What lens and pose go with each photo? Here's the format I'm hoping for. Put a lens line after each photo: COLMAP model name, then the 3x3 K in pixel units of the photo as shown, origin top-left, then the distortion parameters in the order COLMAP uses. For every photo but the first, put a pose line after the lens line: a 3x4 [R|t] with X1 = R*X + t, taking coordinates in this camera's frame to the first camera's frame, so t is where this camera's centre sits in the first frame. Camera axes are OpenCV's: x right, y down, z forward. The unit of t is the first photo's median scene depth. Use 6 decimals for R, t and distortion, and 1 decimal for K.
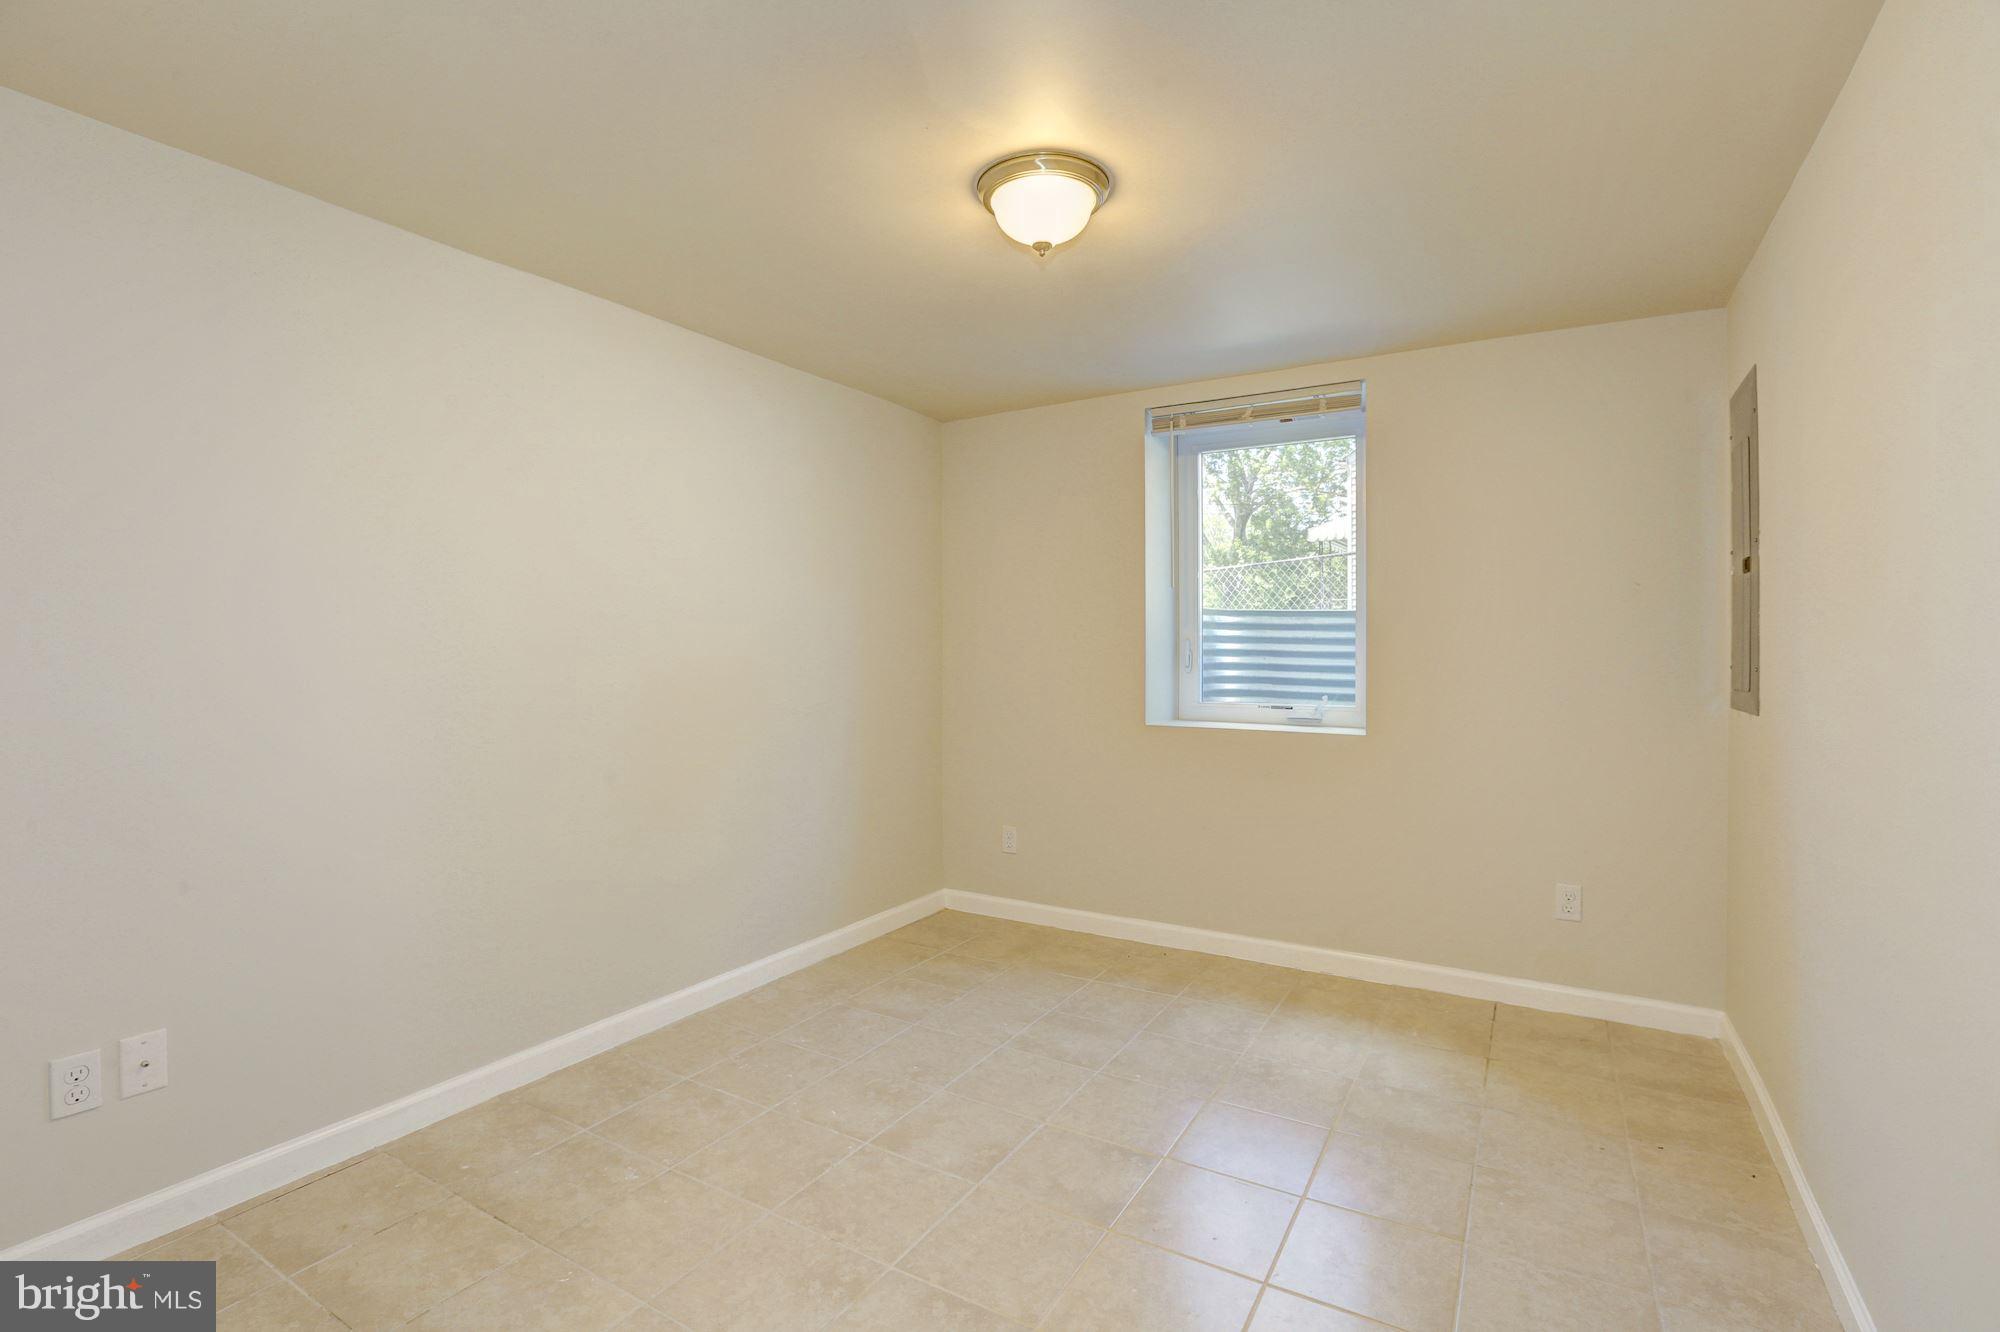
lens RADIAL K [[953.7, 0, 994.1], [0, 953.7, 632.7], [0, 0, 1]] dist [-0.025329, 0.000497]
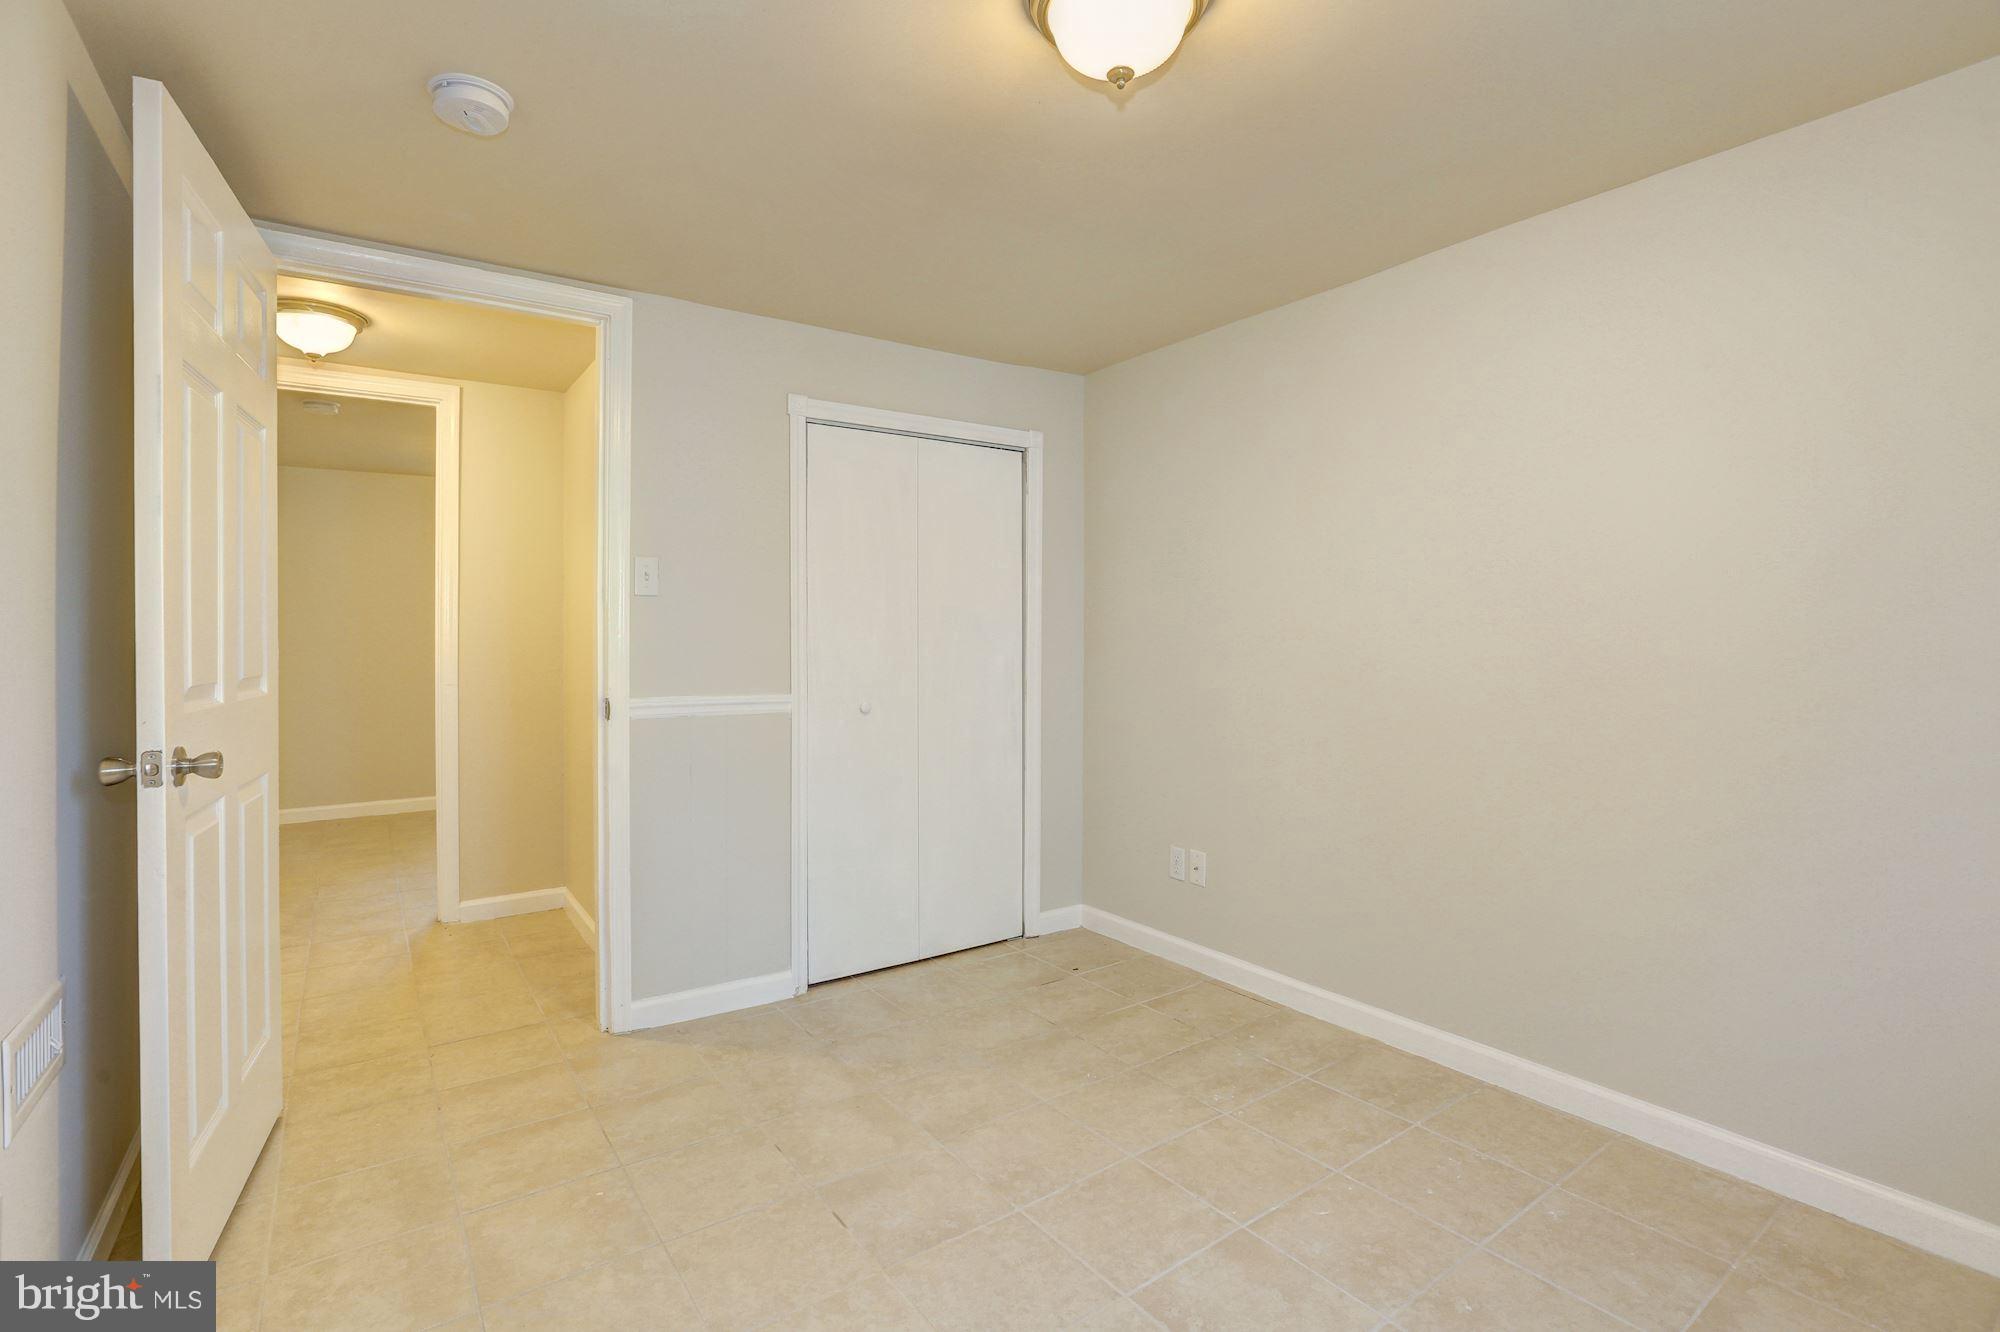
lens RADIAL K [[953.7, 0, 994.1], [0, 953.7, 632.7], [0, 0, 1]] dist [-0.025329, 0.000497]
pose [[-0.405927, 0.014724, -0.913787, 0.739029], [0.020367, 0.999768, 0.007062, 0.003289], [0.913679, -0.015745, -0.406132, 1.194037]]
